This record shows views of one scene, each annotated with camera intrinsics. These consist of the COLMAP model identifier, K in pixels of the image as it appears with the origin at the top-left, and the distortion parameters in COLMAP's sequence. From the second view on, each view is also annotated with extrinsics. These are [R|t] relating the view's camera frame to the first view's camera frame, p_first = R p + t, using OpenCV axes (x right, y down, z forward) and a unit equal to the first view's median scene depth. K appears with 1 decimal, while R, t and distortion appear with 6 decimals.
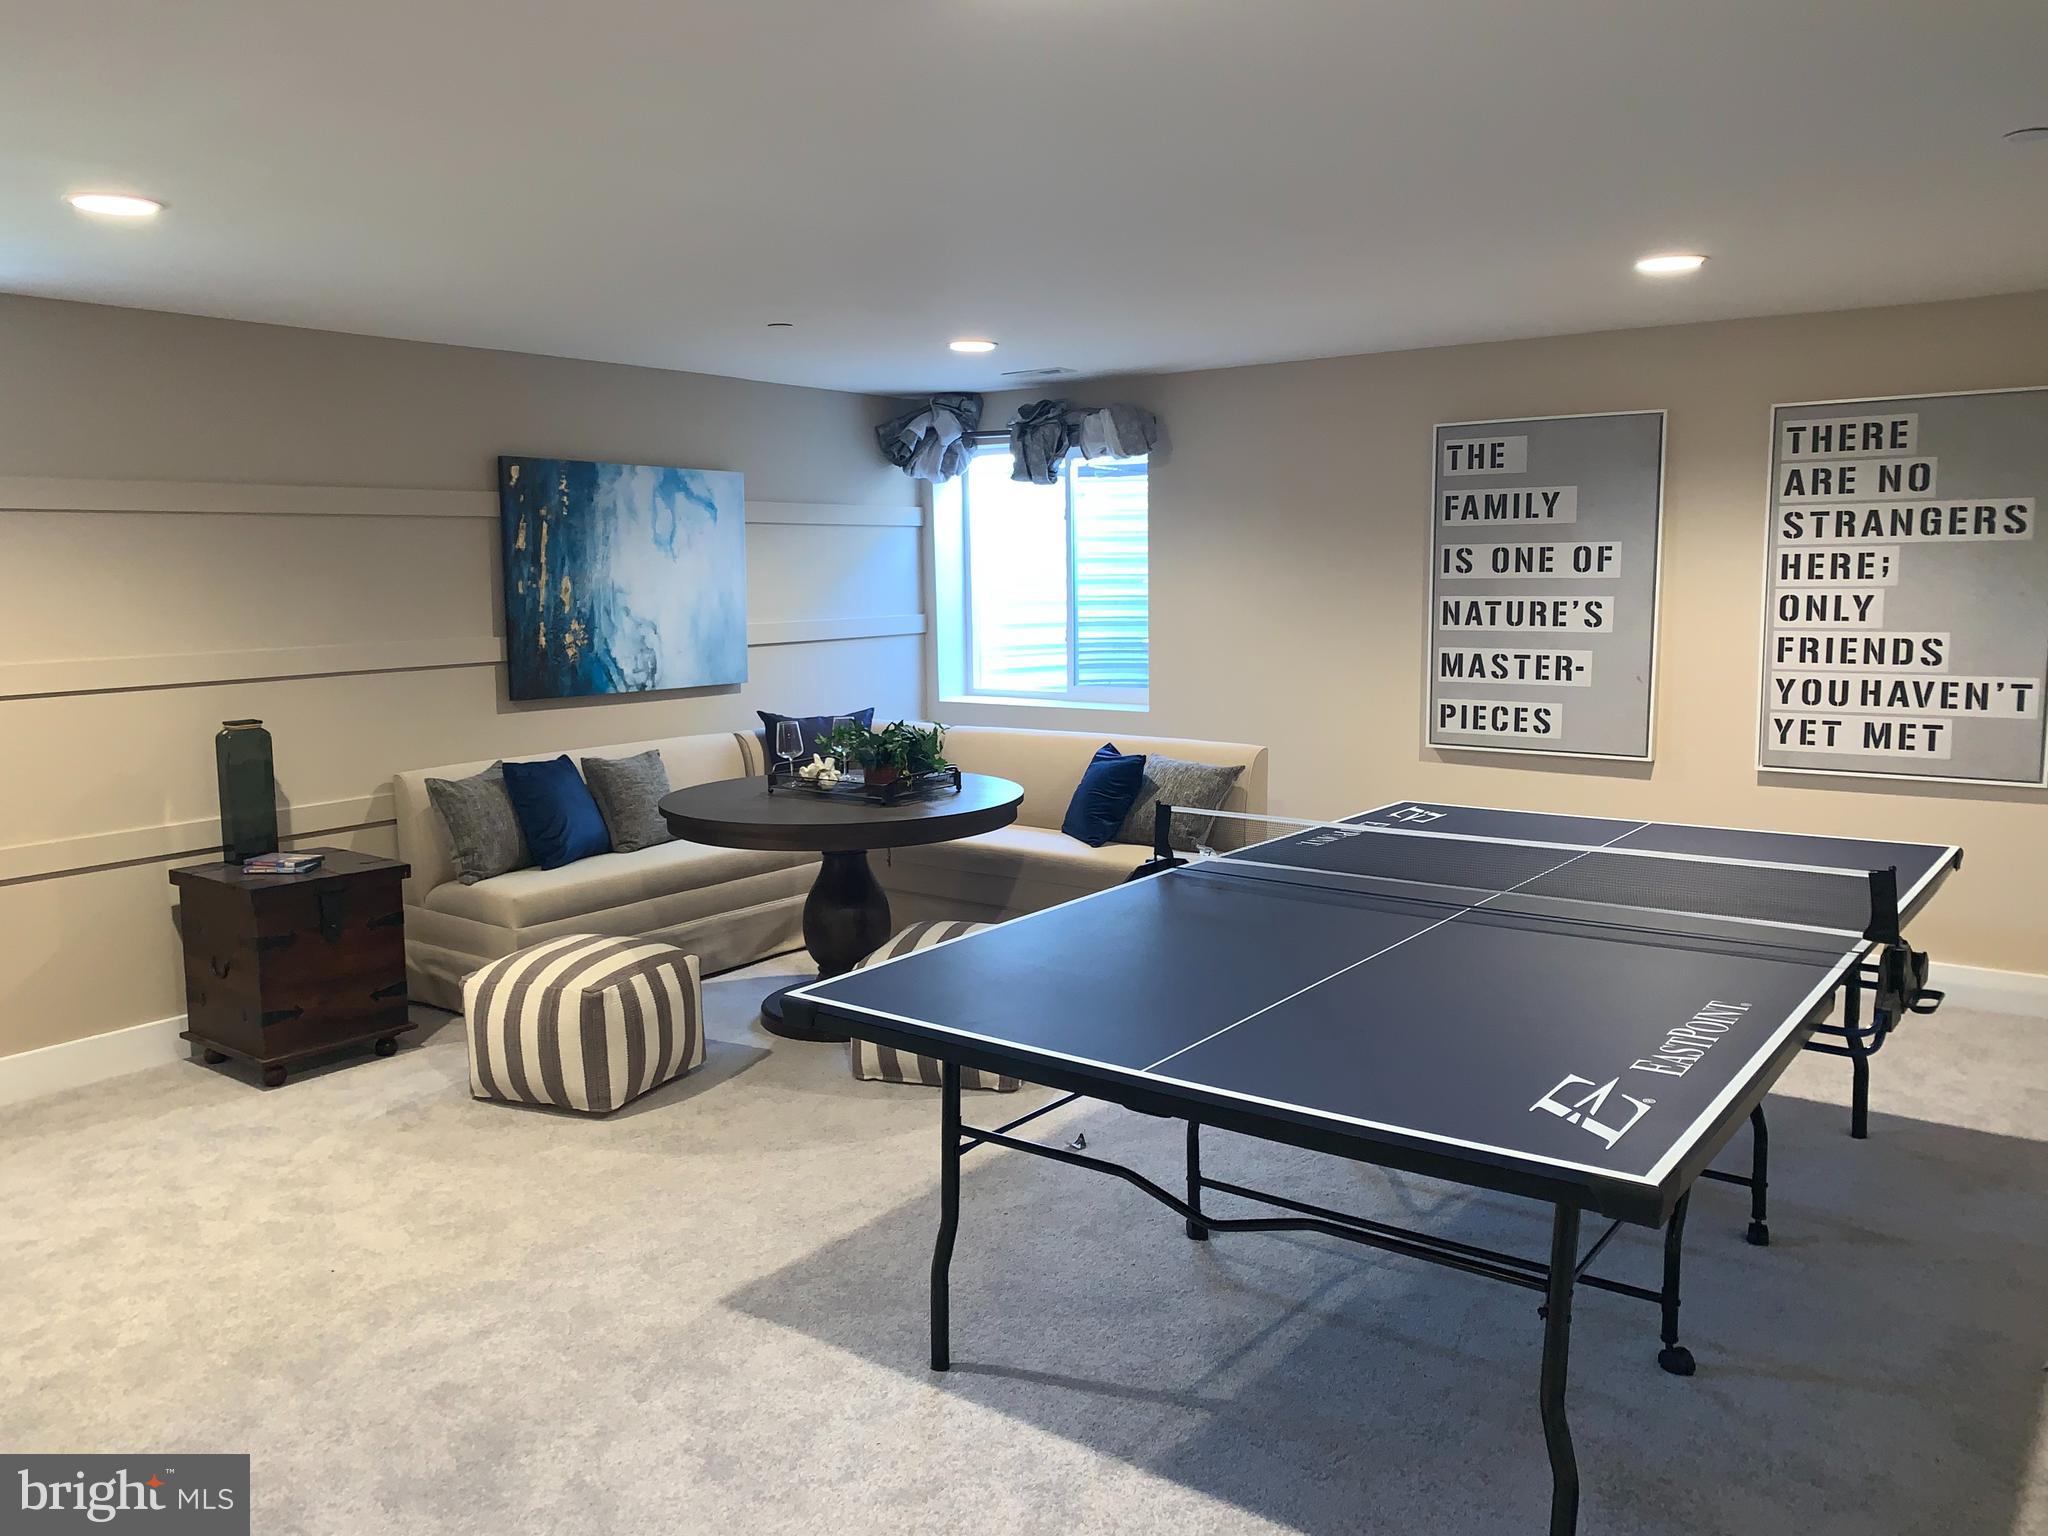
lens RADIAL K [[1556.4, 0, 1024.0], [0, 1556.4, 768.0], [0, 0, 1]] dist [0.011885, -0.003982]
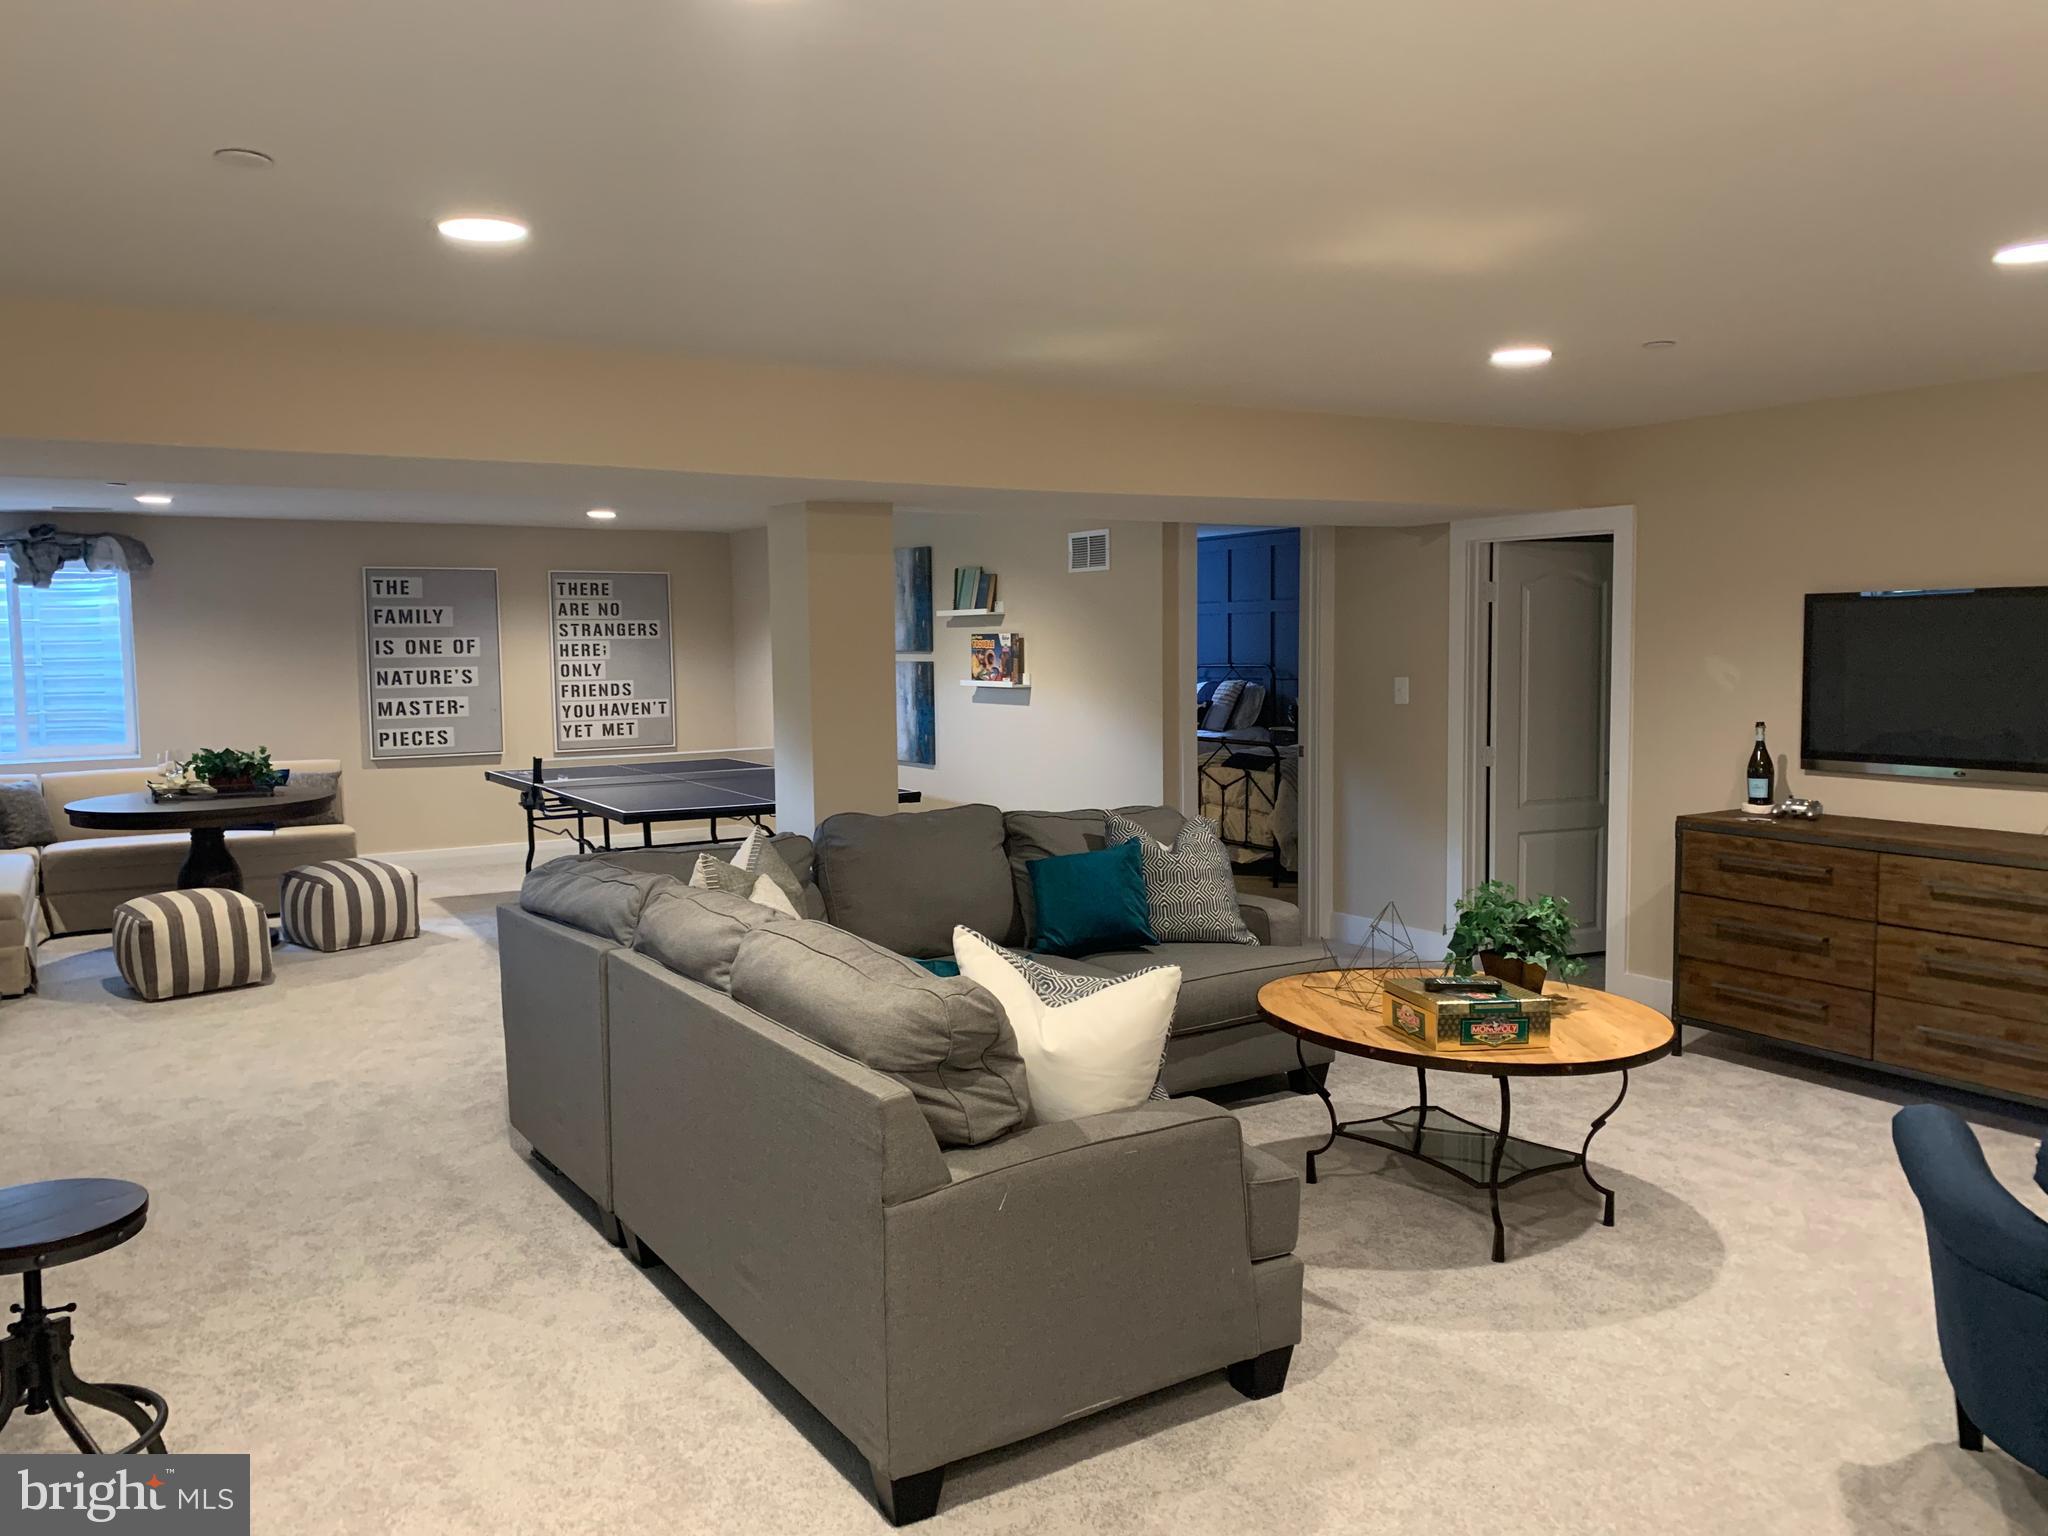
lens RADIAL K [[1572.0, 0, 994.9], [0, 1572.0, 767.4], [0, 0, 1]] dist [0.079089, -0.110407]
pose [[0.375292, -0.065929, 0.924559, -1.109056], [0.130205, 0.991327, 0.017838, 0.053757], [-0.917716, 0.113688, 0.380621, -0.260612]]
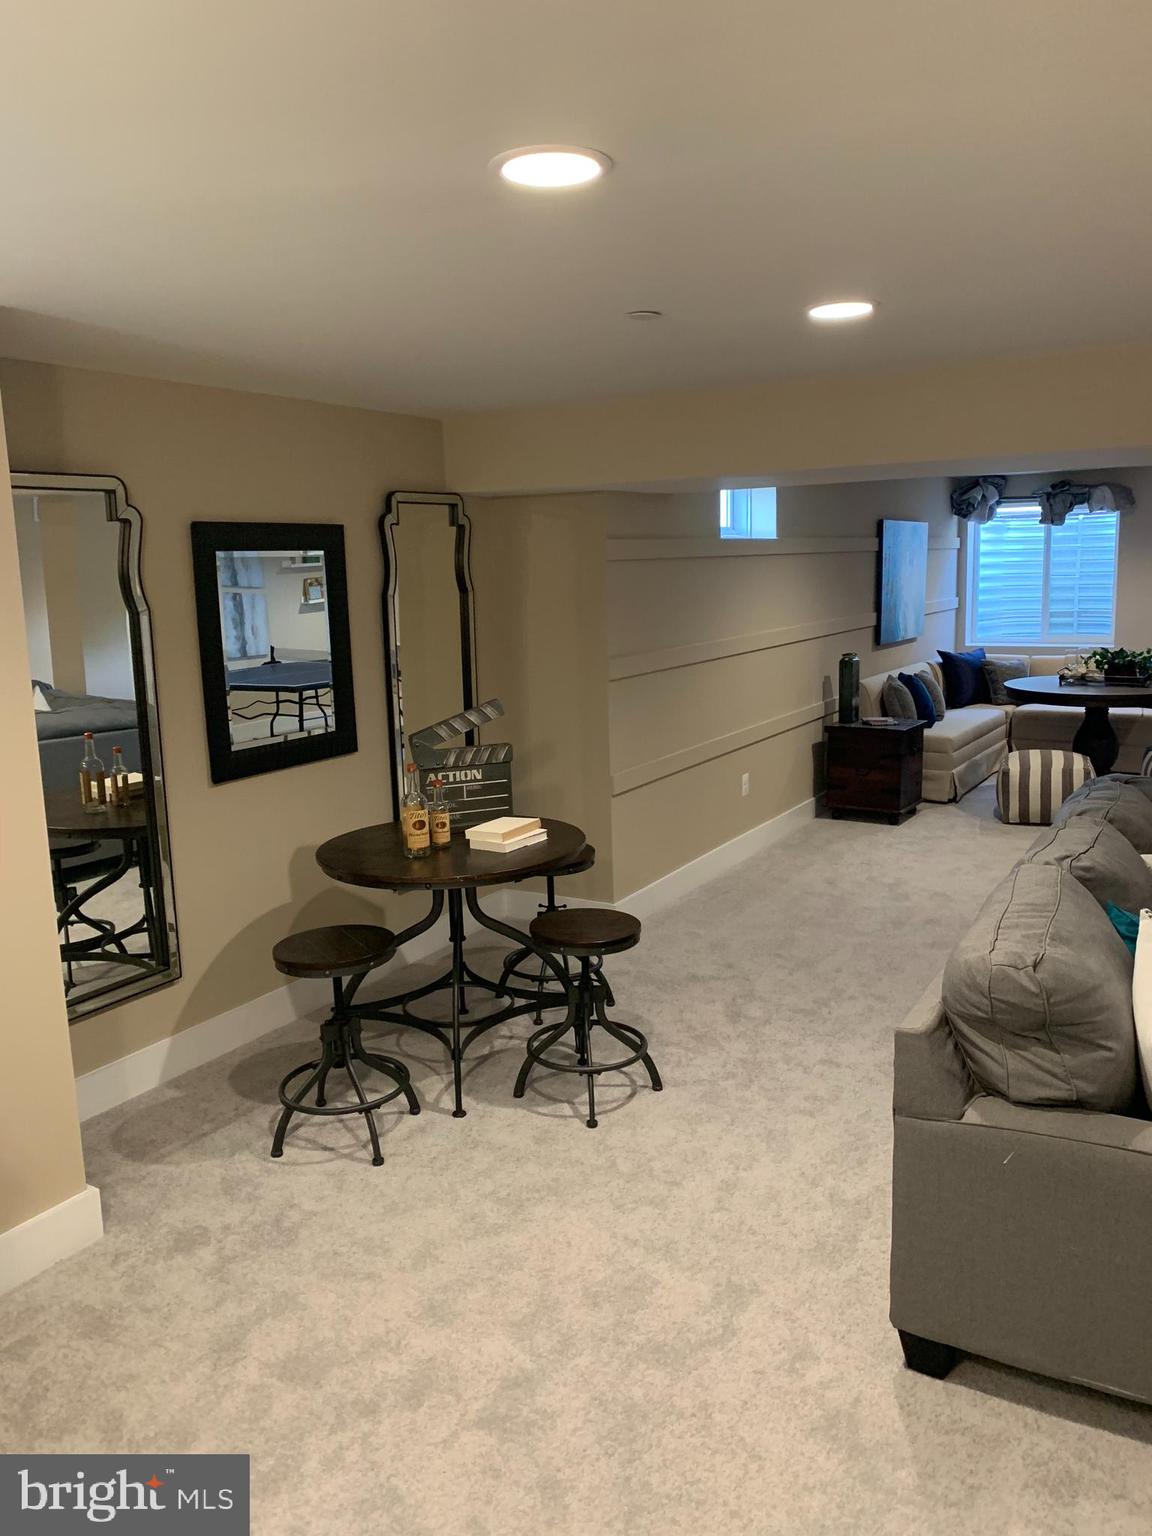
lens RADIAL K [[1181.2, 0, 576.0], [0, 1181.2, 768.0], [0, 0, 1]] dist [0.010567, 0.003981]
pose [[0.995175, -0.032023, 0.092740, -0.848236], [0.028516, 0.998836, 0.038891, 0.043513], [-0.093878, -0.036059, 0.994931, -0.441020]]
